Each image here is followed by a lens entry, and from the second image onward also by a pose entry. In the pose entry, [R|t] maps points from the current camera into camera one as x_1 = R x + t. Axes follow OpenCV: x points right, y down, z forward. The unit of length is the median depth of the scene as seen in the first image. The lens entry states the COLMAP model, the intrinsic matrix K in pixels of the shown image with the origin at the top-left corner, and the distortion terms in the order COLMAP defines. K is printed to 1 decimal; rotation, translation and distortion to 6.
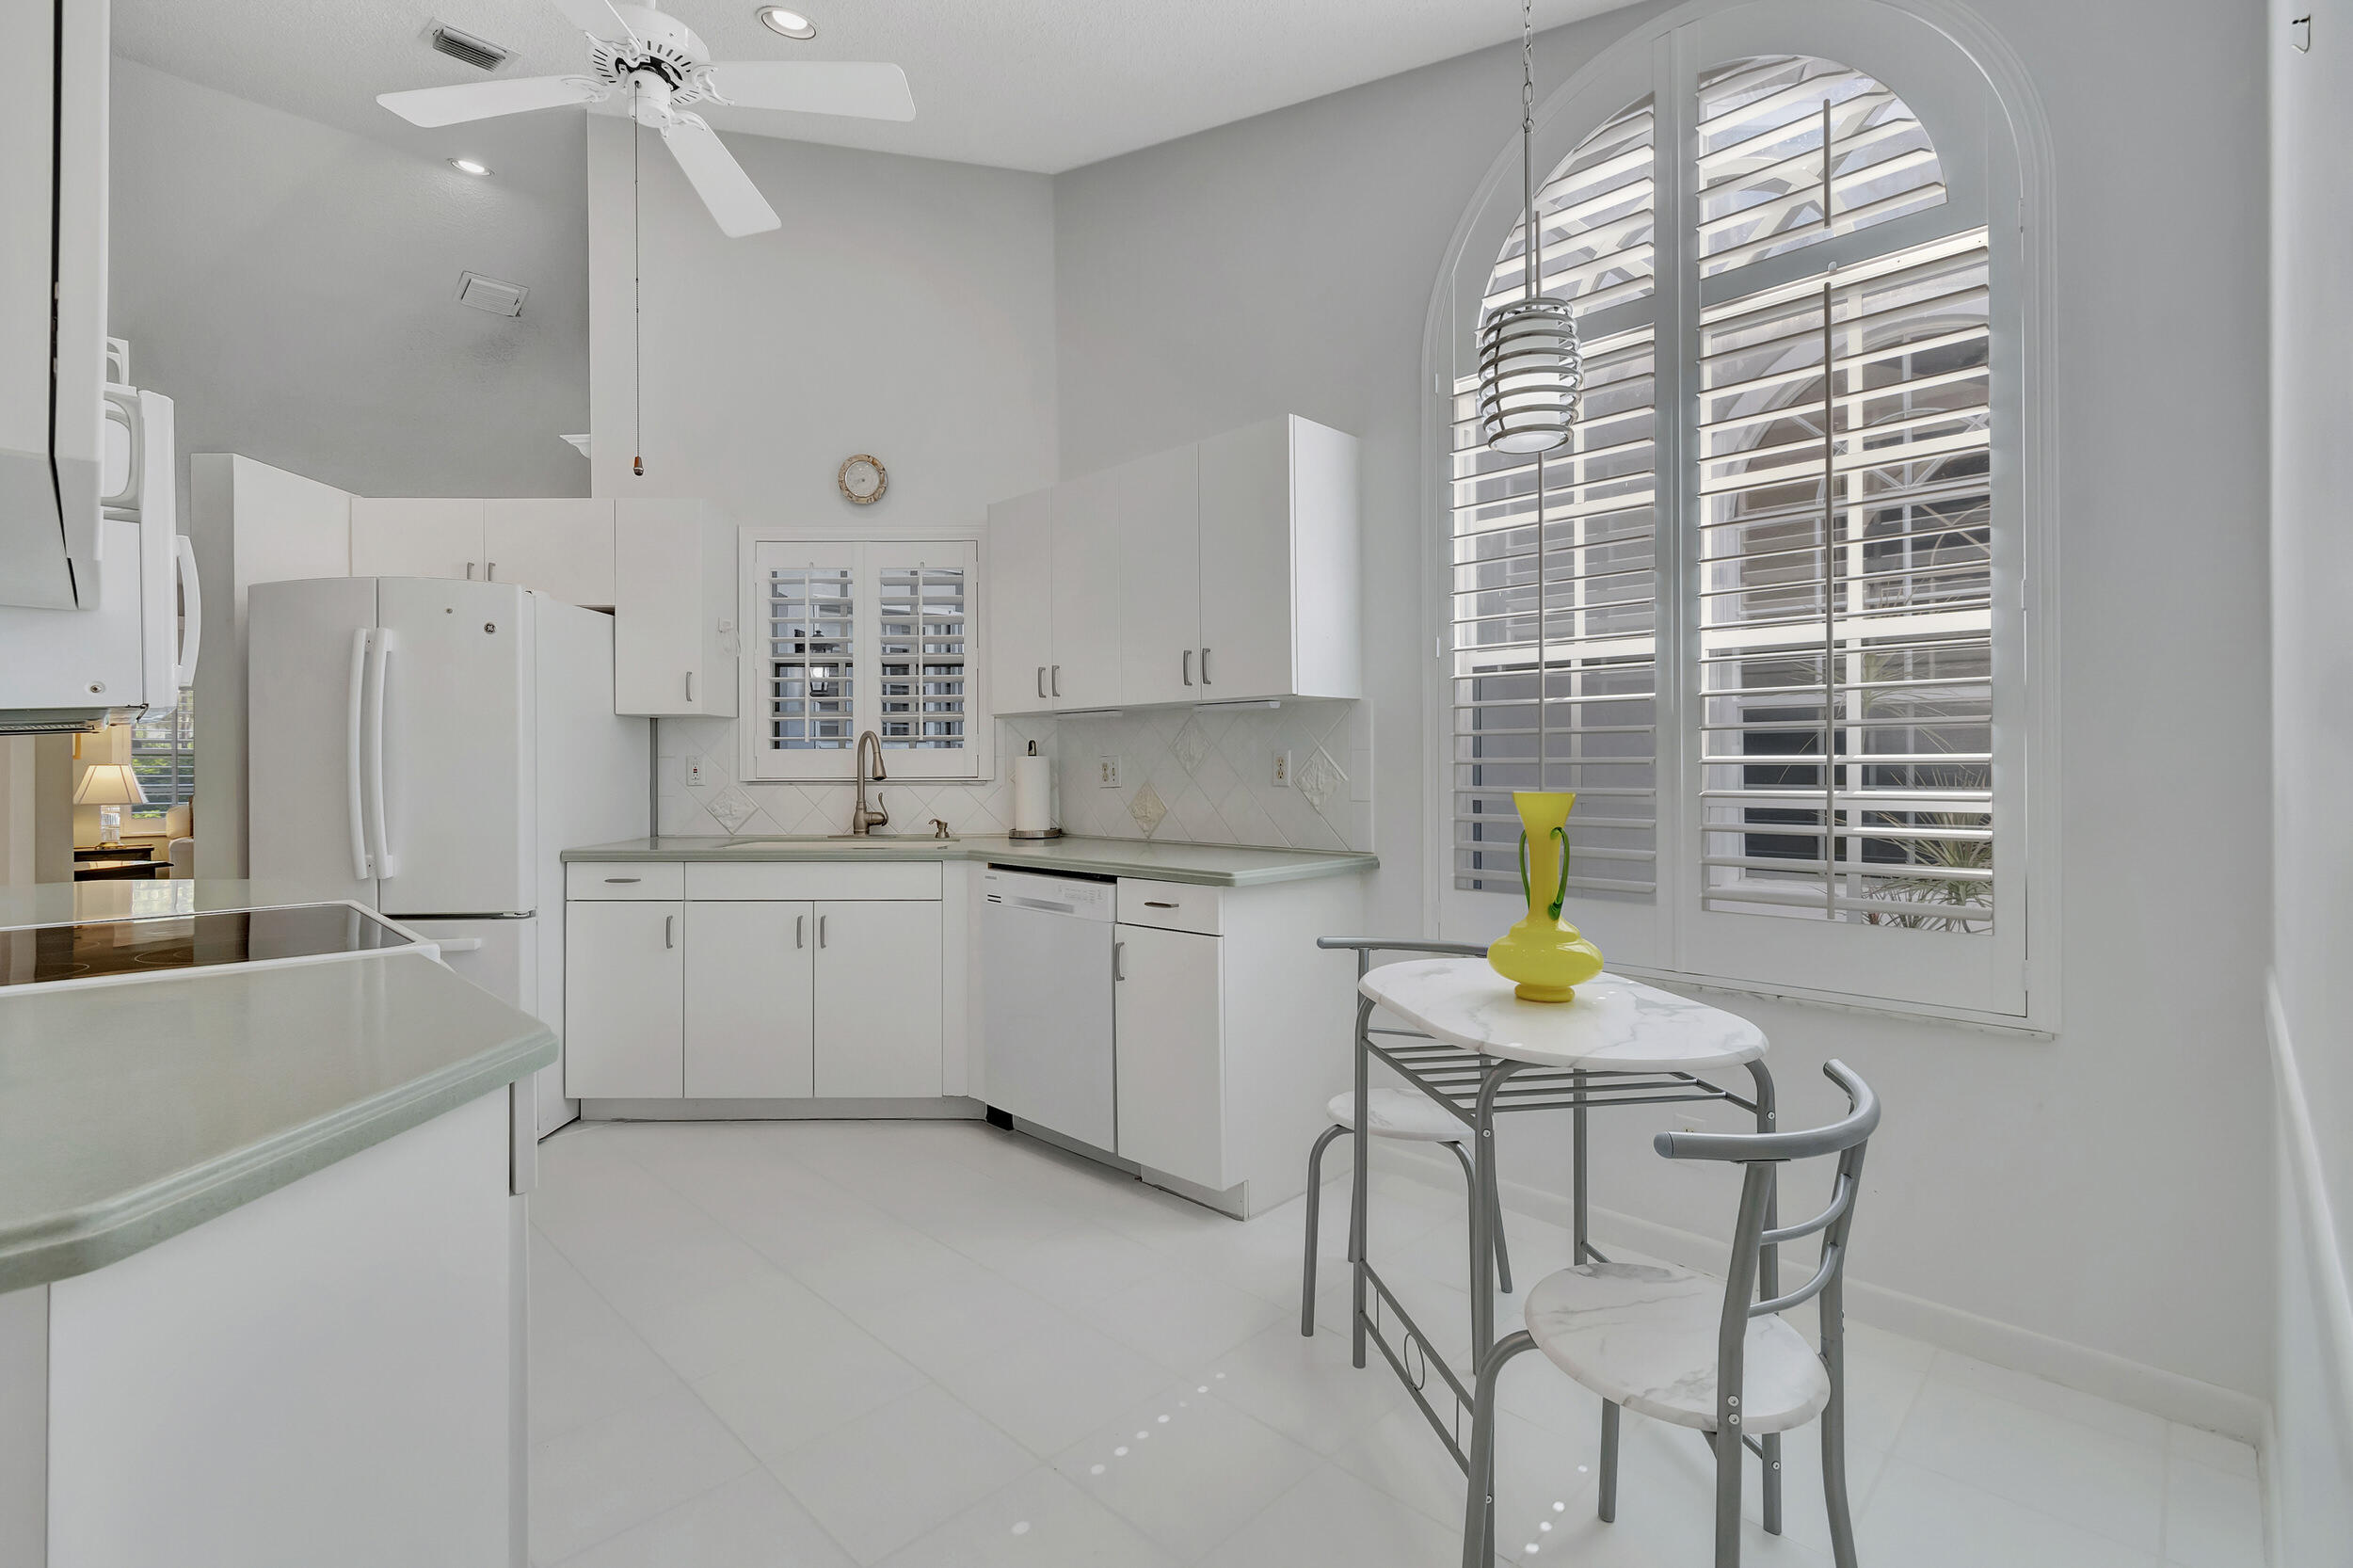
lens RADIAL K [[1063.8, 0, 1175.7], [0, 1063.8, 777.1], [0, 0, 1]] dist [0.002233, 0.000024]
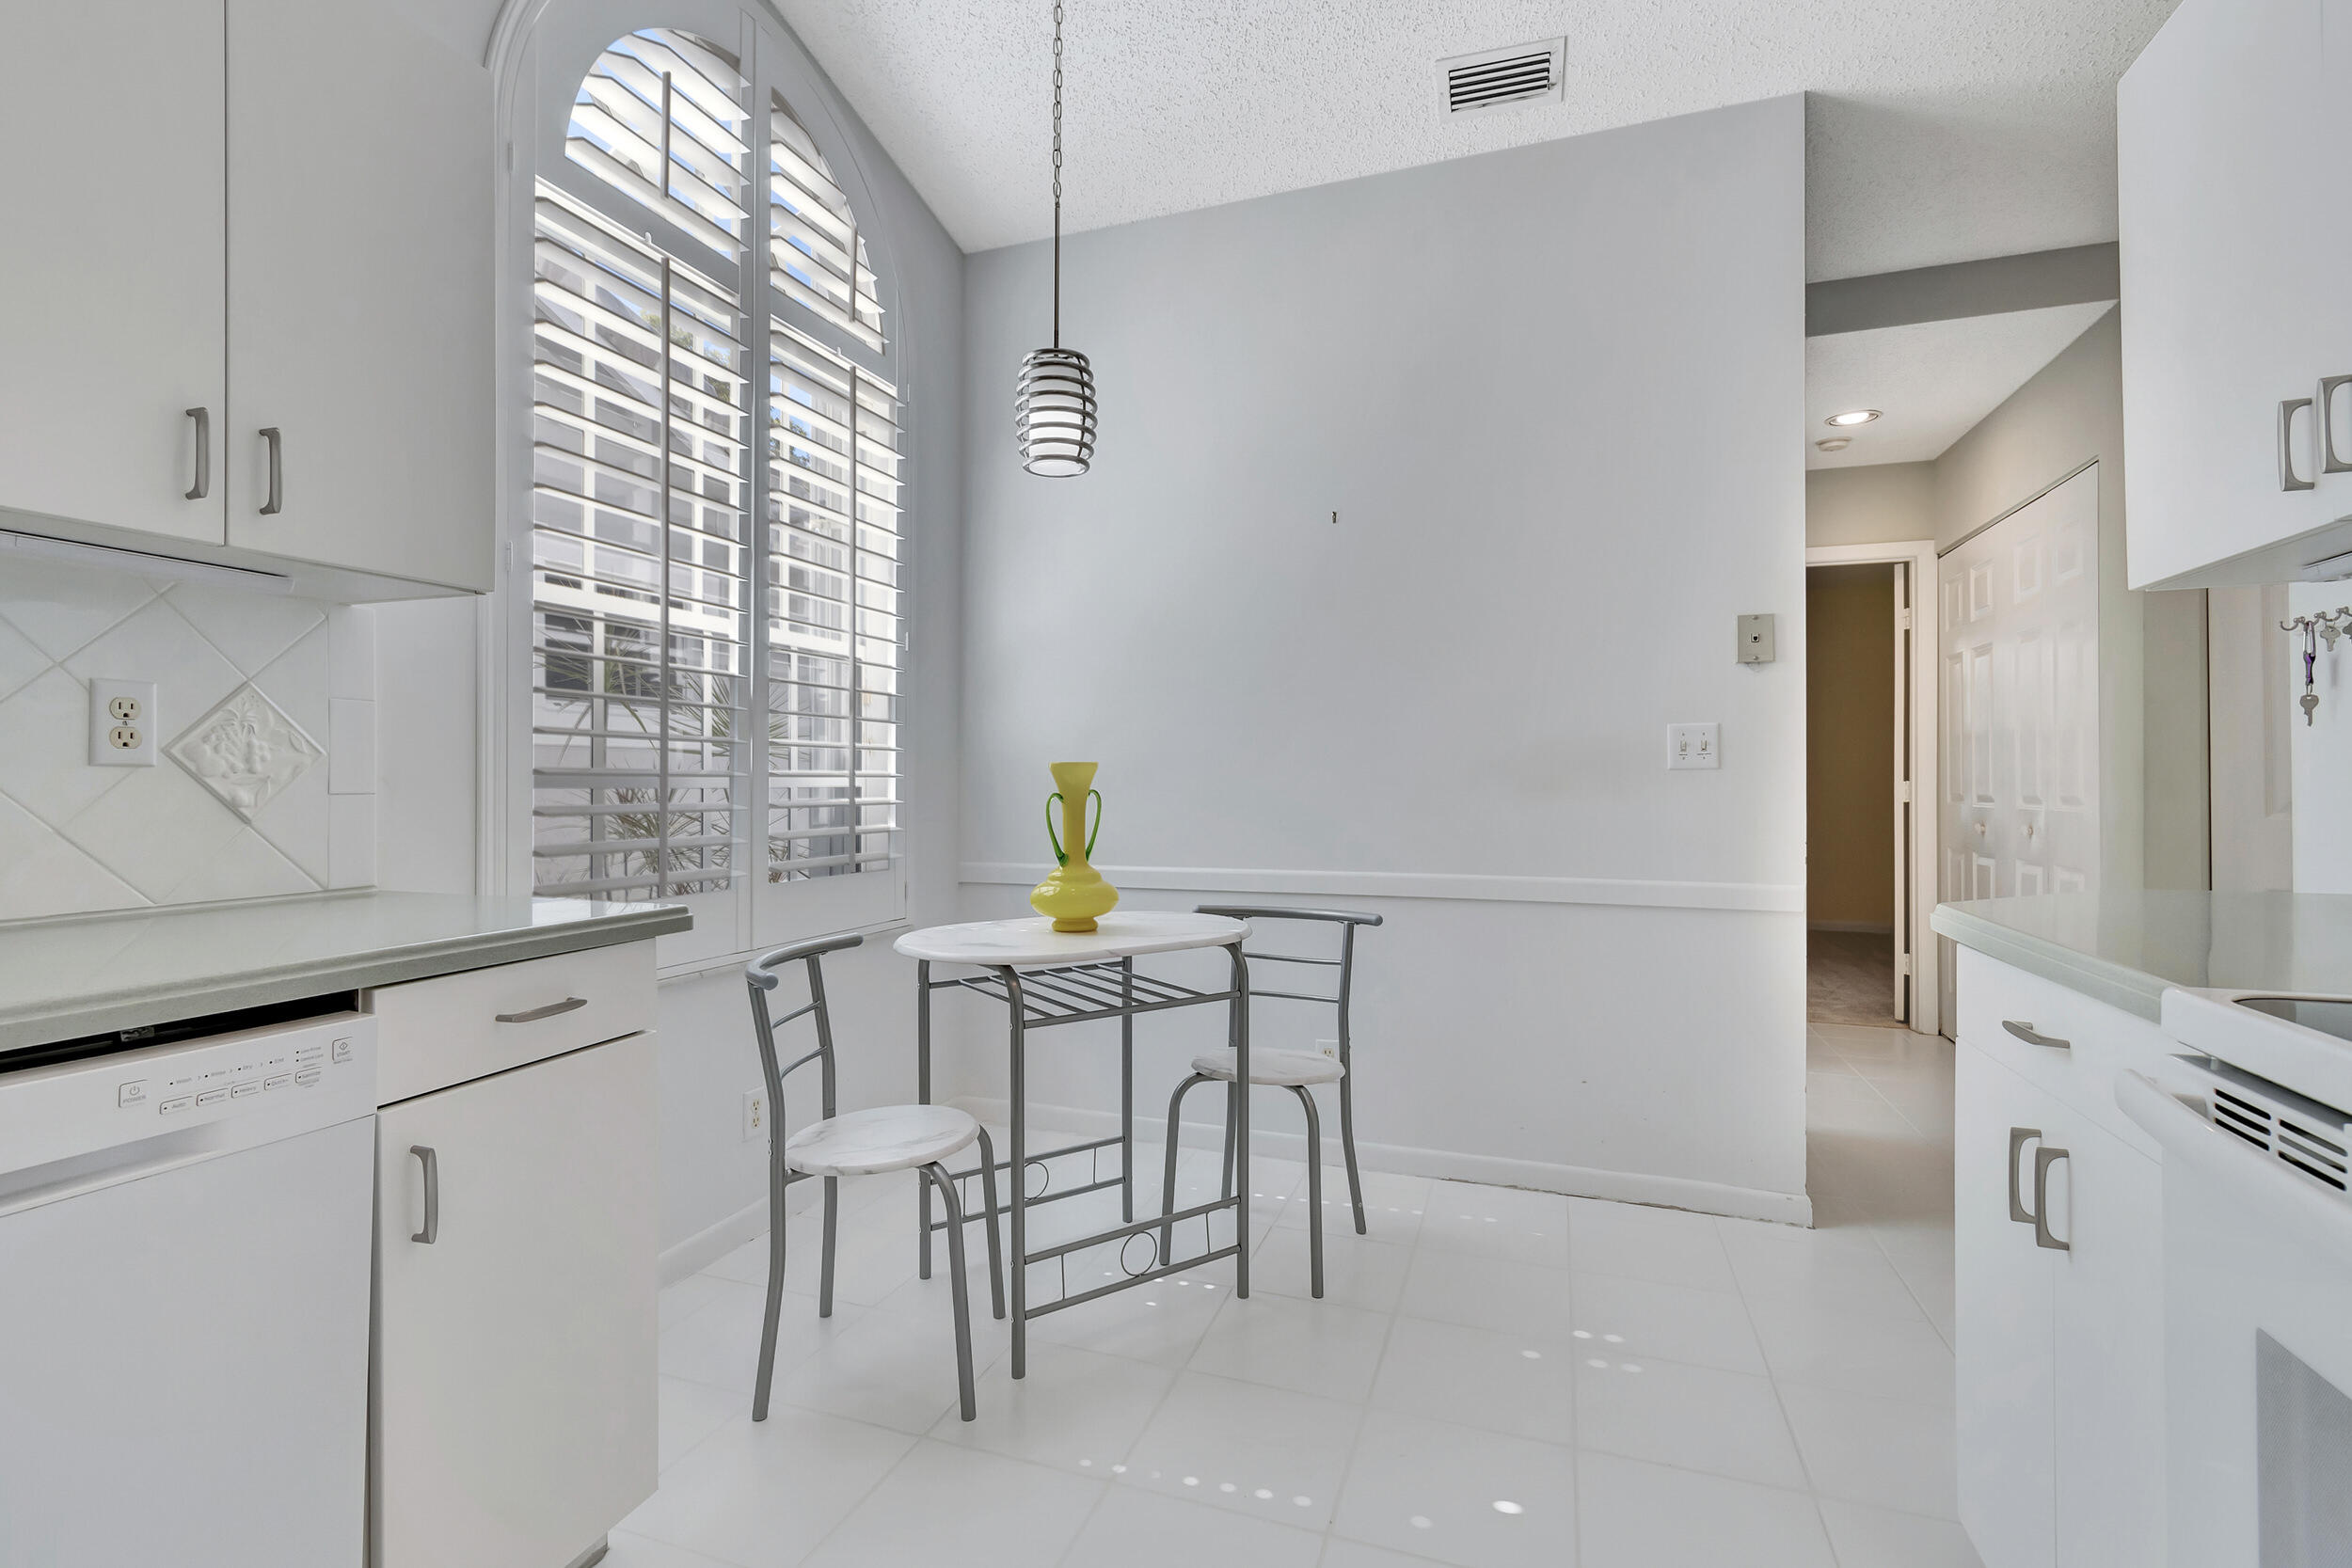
lens RADIAL K [[1063.3, 0, 1175.2], [0, 1063.3, 777.1], [0, 0, 1]] dist [0.002233, 0.000024]
pose [[-0.398974, 0.005695, 0.916944, -0.395150], [0.005357, 0.999978, -0.003879, 0.014725], [-0.916946, 0.003365, -0.398996, 0.668678]]
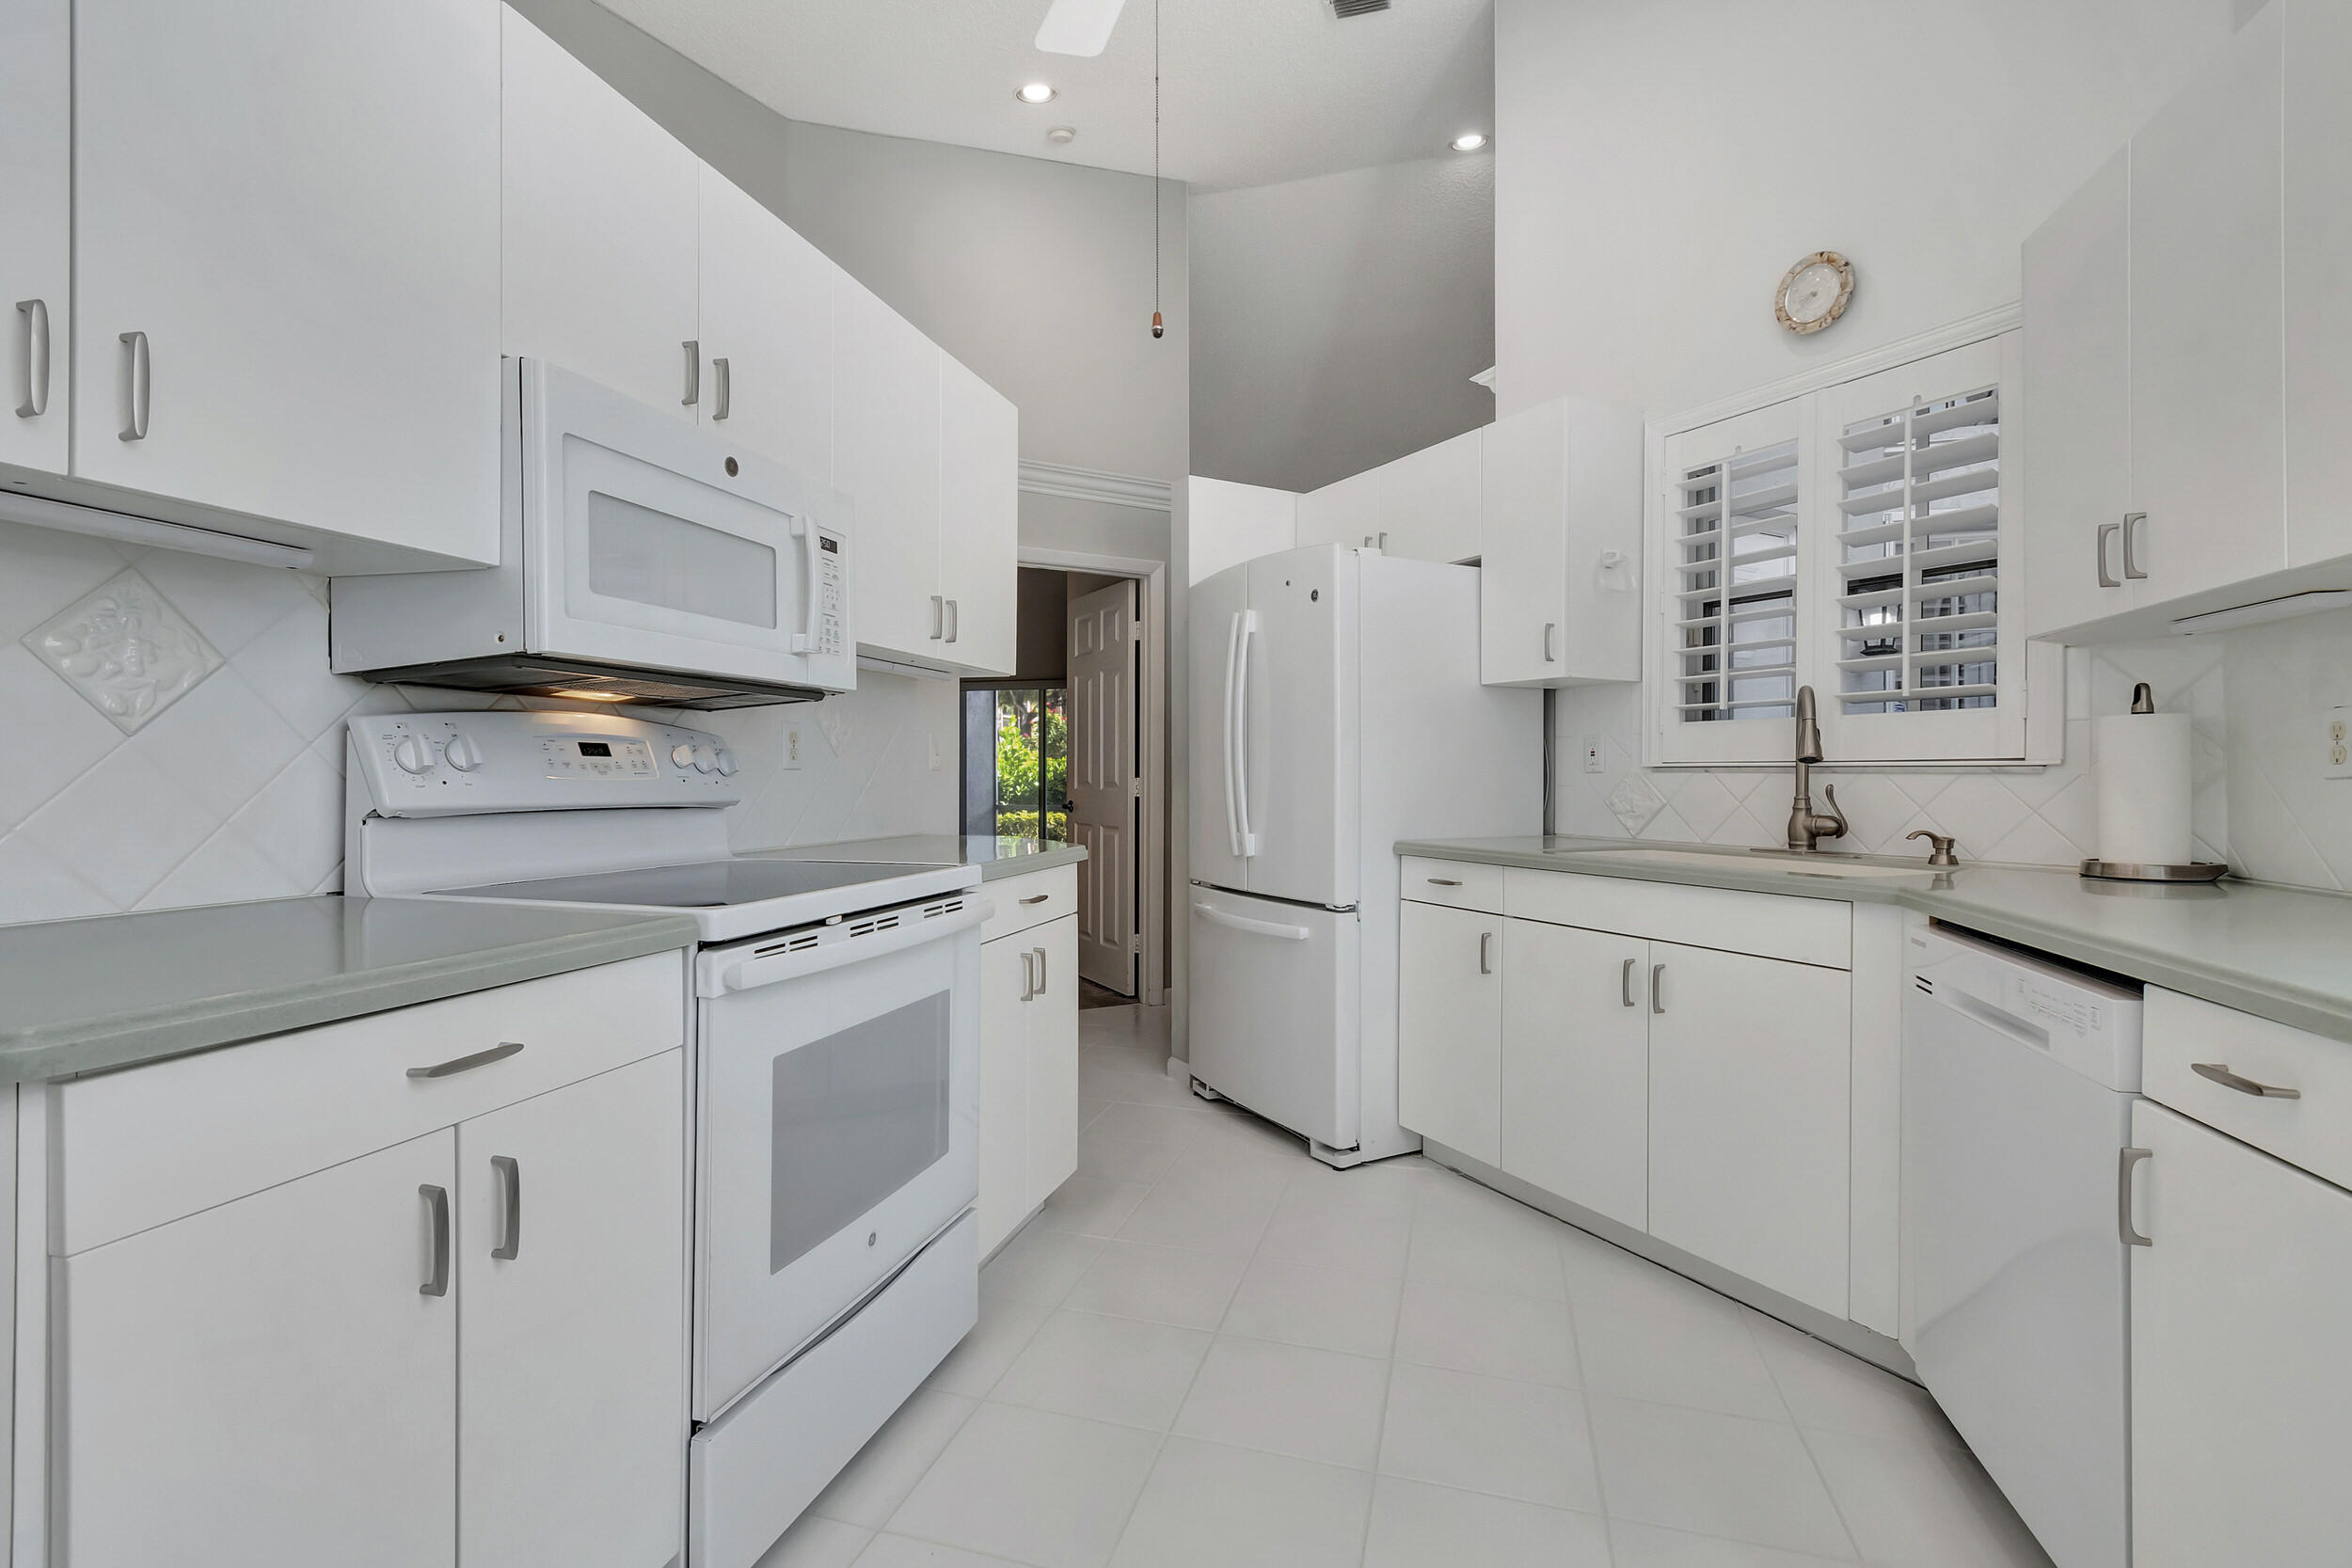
lens RADIAL K [[1063.3, 0, 1175.2], [0, 1063.3, 777.1], [0, 0, 1]] dist [0.002233, 0.000024]
pose [[0.461145, 0.006056, -0.887304, 0.099210], [-0.015717, 0.999876, -0.001344, 0.017436], [0.887186, 0.014566, 0.461183, 0.374044]]
